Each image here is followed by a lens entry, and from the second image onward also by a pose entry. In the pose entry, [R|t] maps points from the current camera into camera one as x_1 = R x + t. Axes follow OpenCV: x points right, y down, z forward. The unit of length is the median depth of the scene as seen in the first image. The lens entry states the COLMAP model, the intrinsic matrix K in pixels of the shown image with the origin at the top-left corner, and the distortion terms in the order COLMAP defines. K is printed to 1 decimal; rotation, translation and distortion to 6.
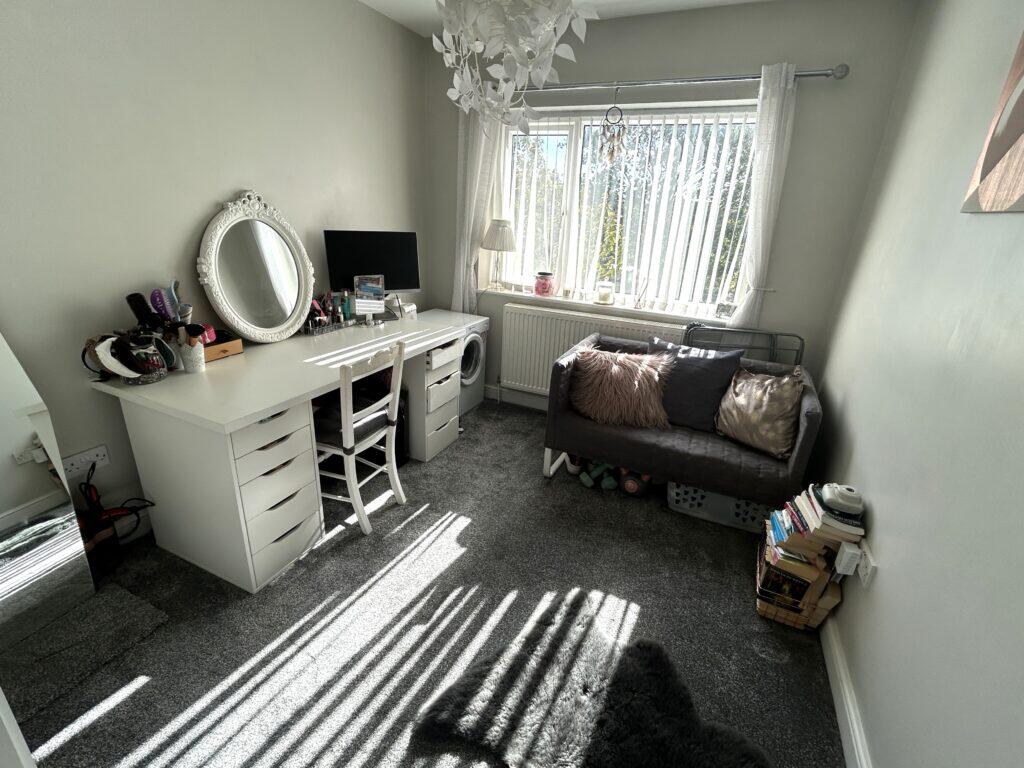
lens RADIAL K [[473.2, 0, 505.7], [0, 473.2, 384.8], [0, 0, 1]] dist [-0.000478, -0.000201]
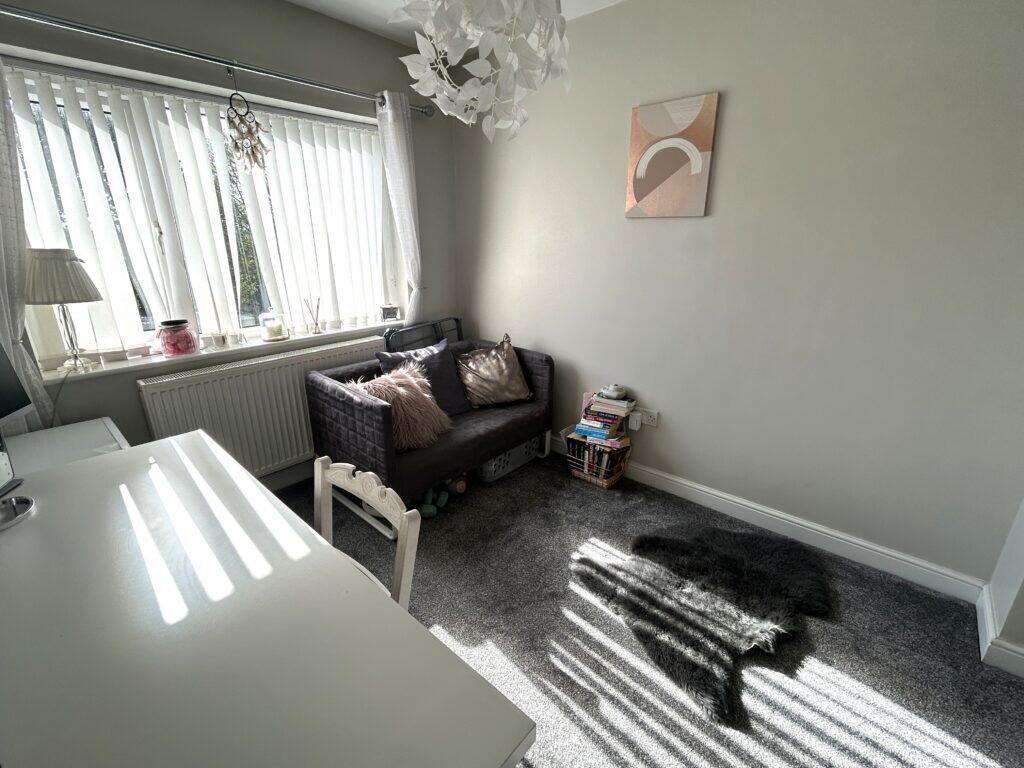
lens RADIAL K [[457.7, 0, 512.0], [0, 457.7, 384.0], [0, 0, 1]] dist [-0.000720, -0.000314]
pose [[0.284824, -0.341444, 0.895707, -0.573170], [0.354262, 0.905751, 0.232622, -0.200107], [-0.890715, 0.251058, 0.378940, 0.507871]]
